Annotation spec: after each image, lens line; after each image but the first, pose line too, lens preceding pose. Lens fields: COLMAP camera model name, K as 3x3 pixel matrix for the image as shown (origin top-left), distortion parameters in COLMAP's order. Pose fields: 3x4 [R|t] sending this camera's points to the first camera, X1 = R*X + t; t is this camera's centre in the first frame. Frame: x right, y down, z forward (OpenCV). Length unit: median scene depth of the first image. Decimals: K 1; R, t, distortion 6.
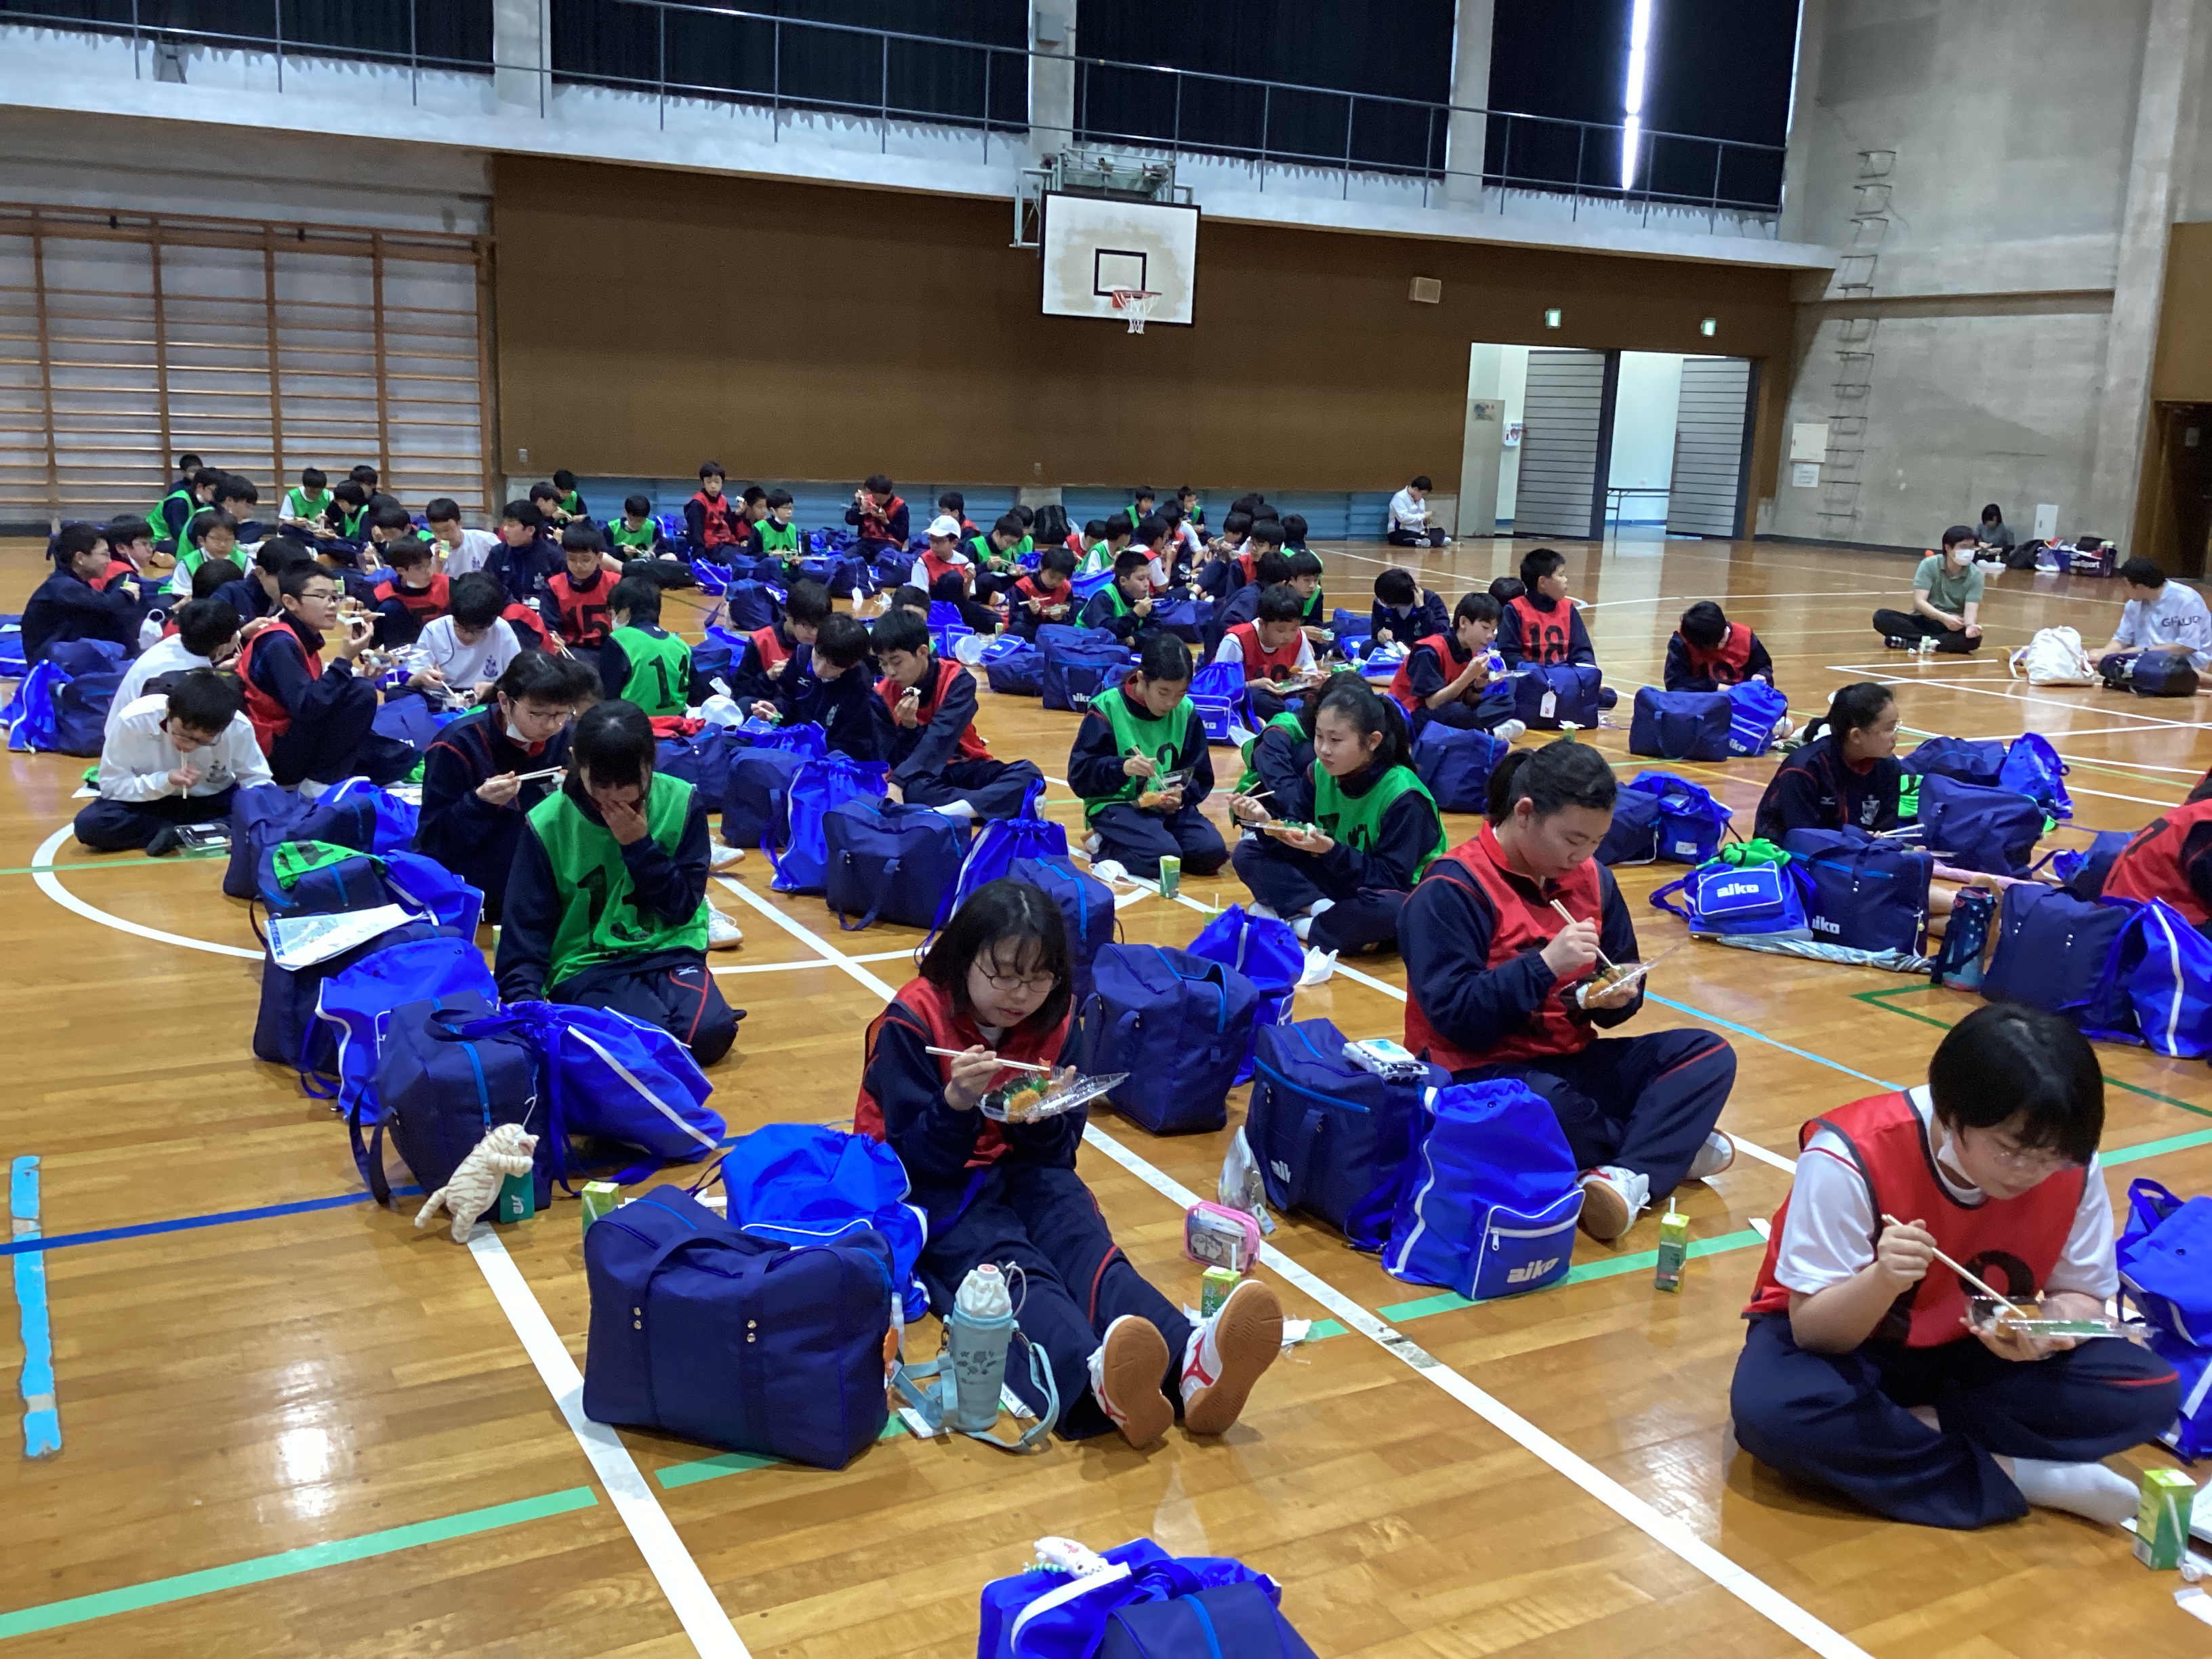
lens RADIAL K [[2034.7, 0, 1115.7], [0, 2034.7, 861.0], [0, 0, 1]] dist [0.018688, 0.000000]
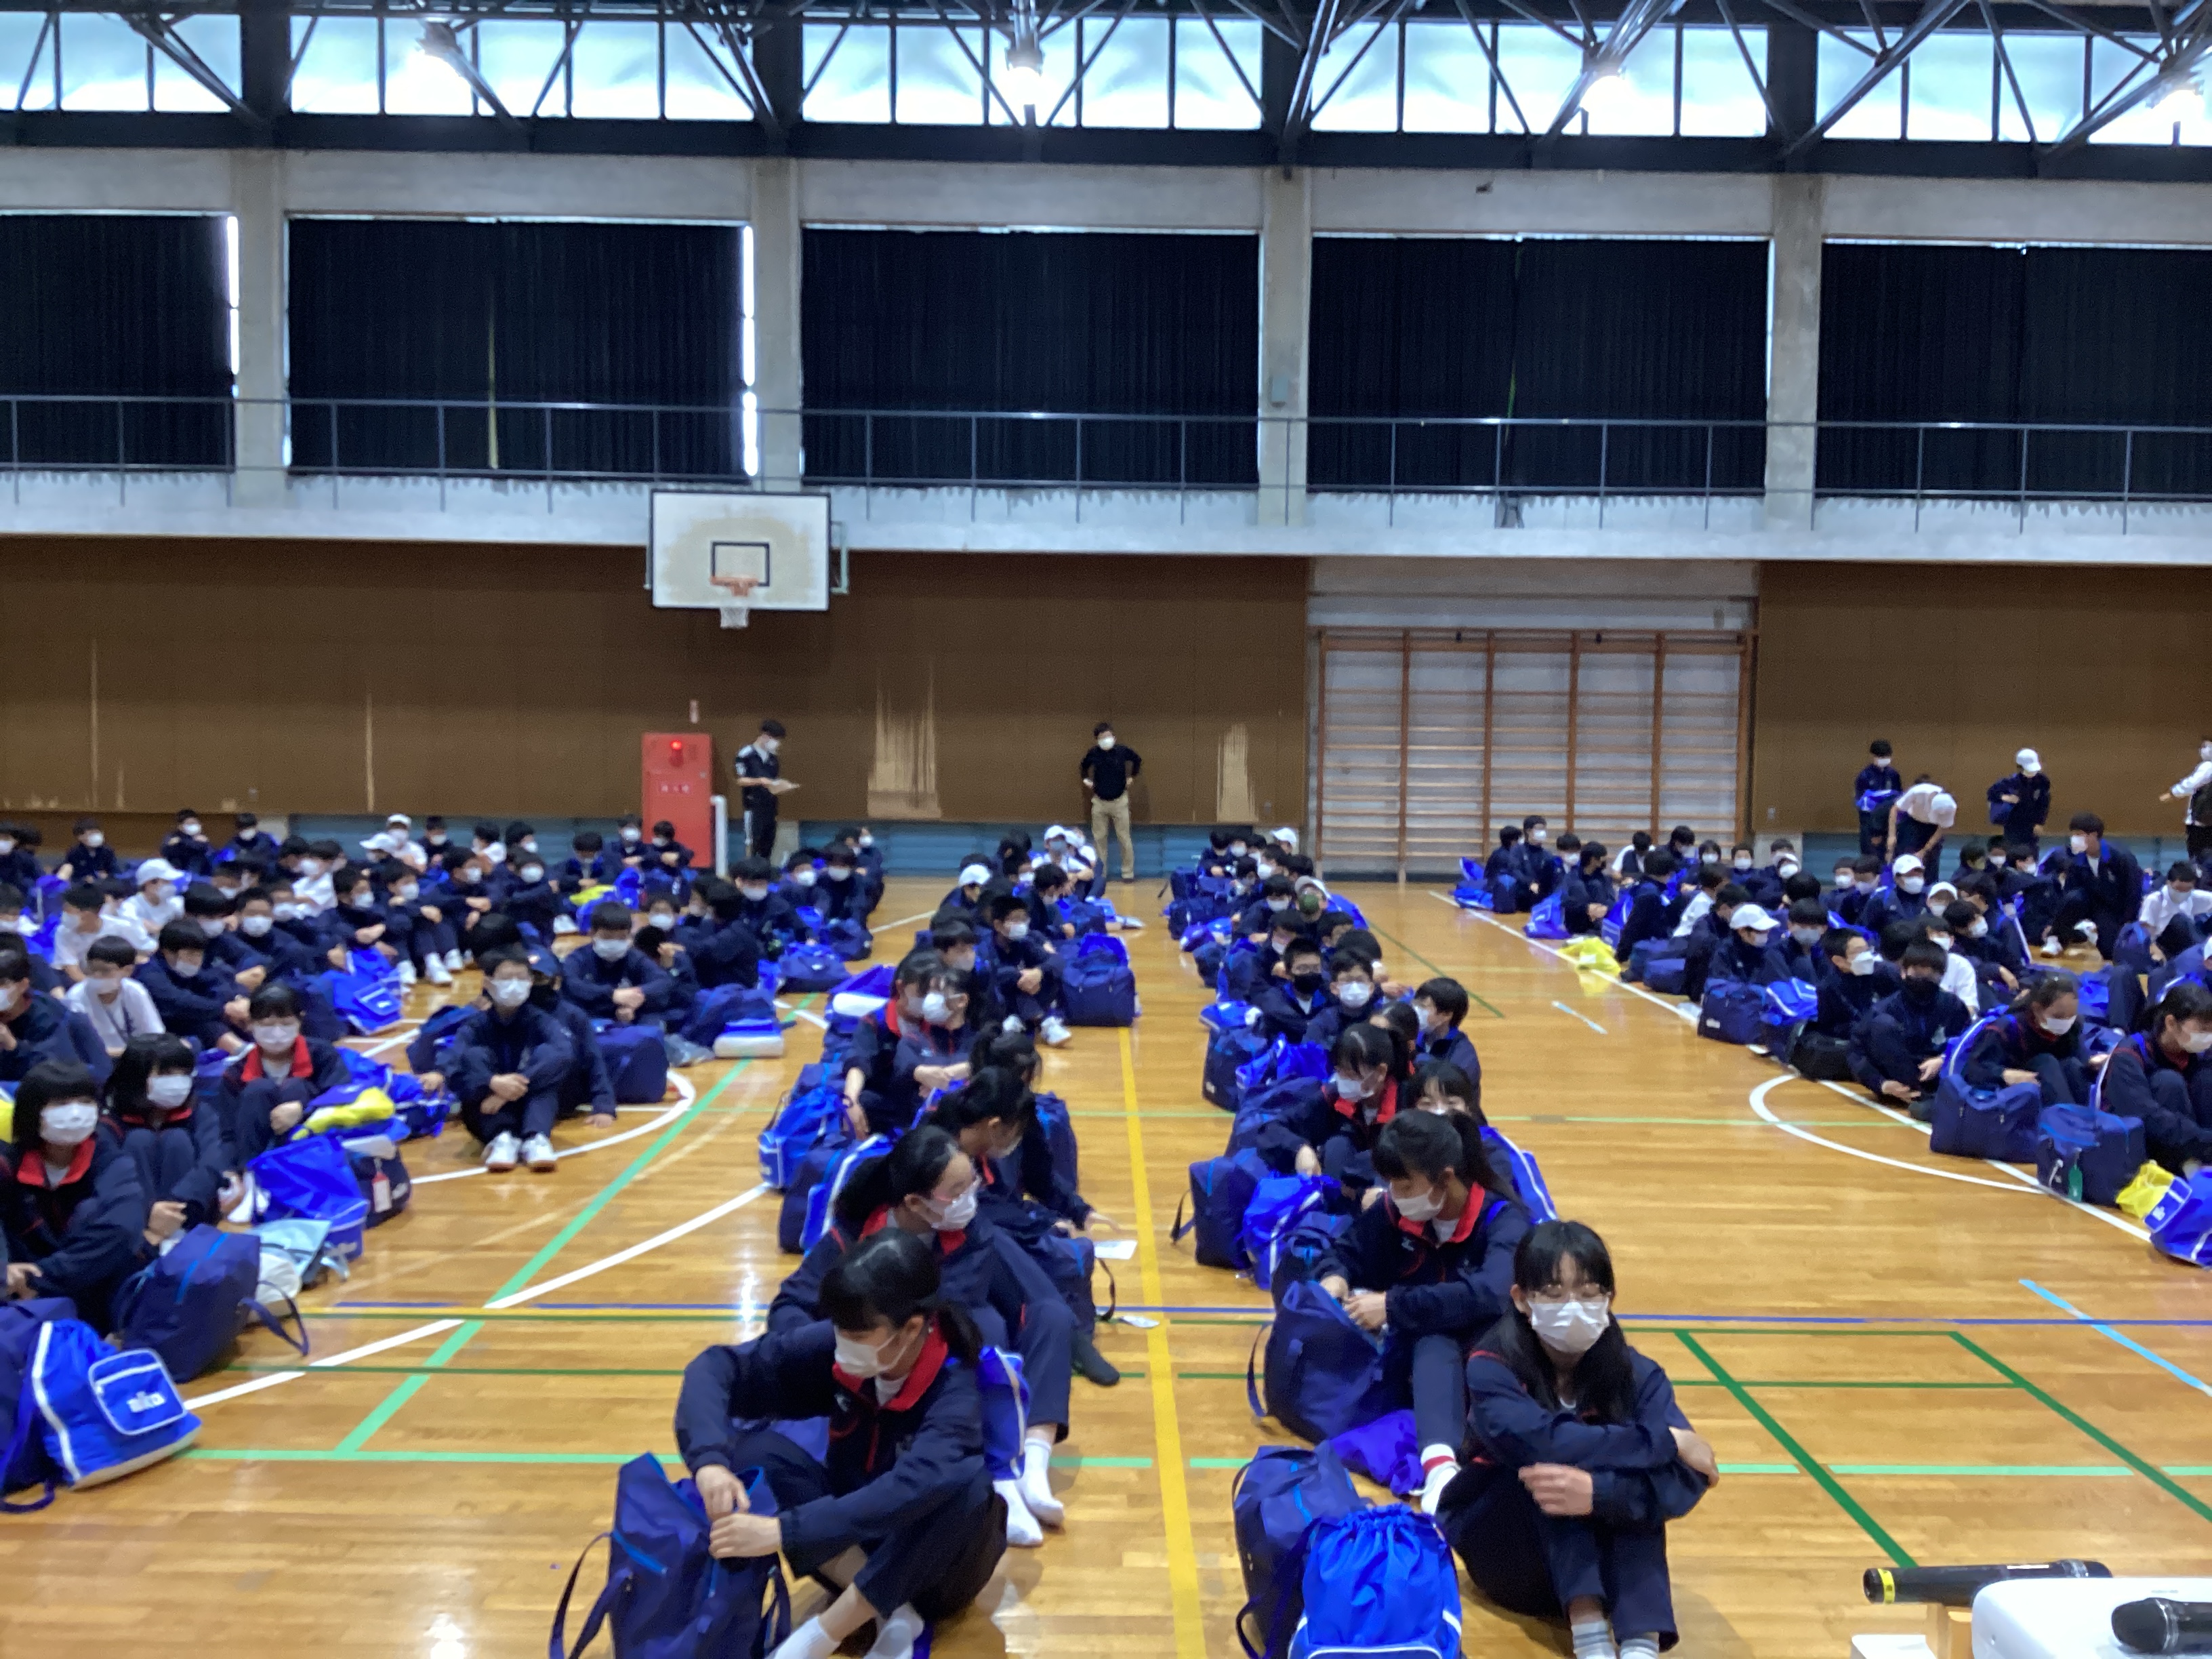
lens RADIAL K [[2034.7, 0, 1123.1], [0, 2034.7, 857.5], [0, 0, 1]] dist [0.018688, 0.000000]
pose [[0.886606, -0.001160, -0.462524, -0.080942], [-0.078779, 0.985006, -0.153481, 0.024428], [0.455767, 0.172514, 0.873221, -0.137065]]
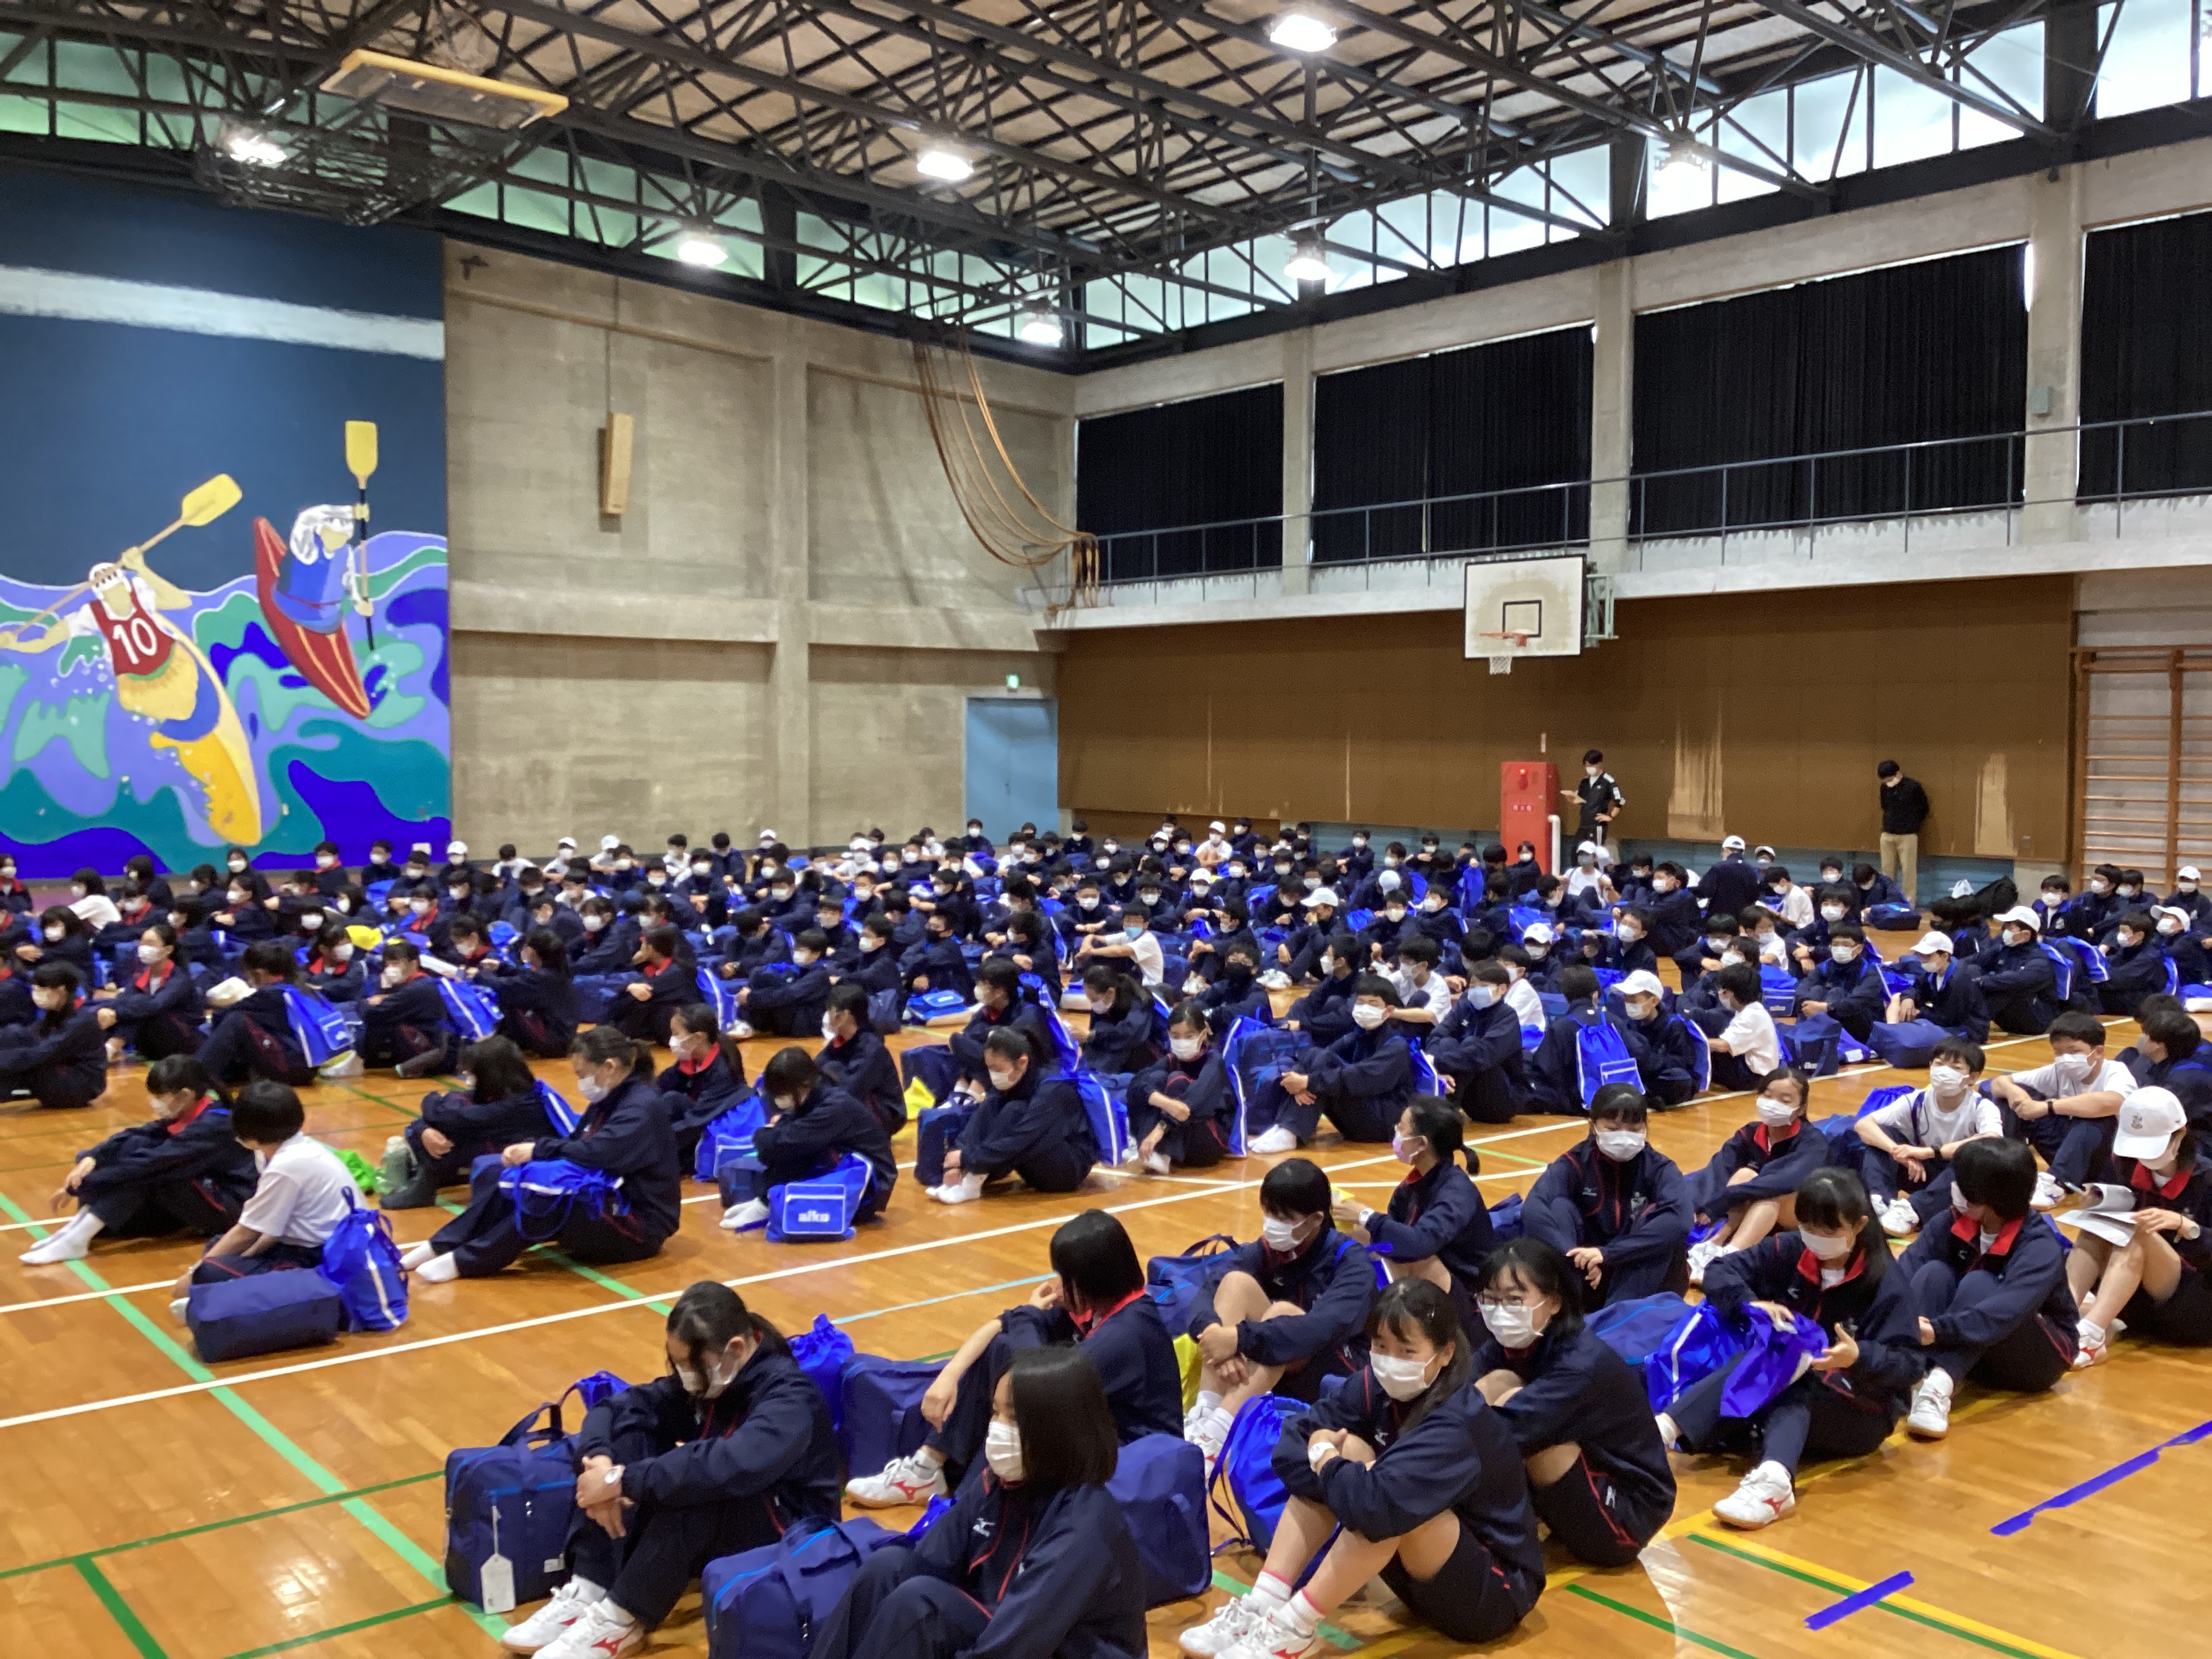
lens RADIAL K [[2034.7, 0, 1131.5], [0, 2034.7, 833.4], [0, 0, 1]] dist [0.018688, 0.000000]
pose [[0.201138, 0.007660, -0.979533, 0.393946], [-0.215594, 0.975795, -0.036640, -0.040923], [0.955543, 0.218551, 0.197921, 0.195175]]
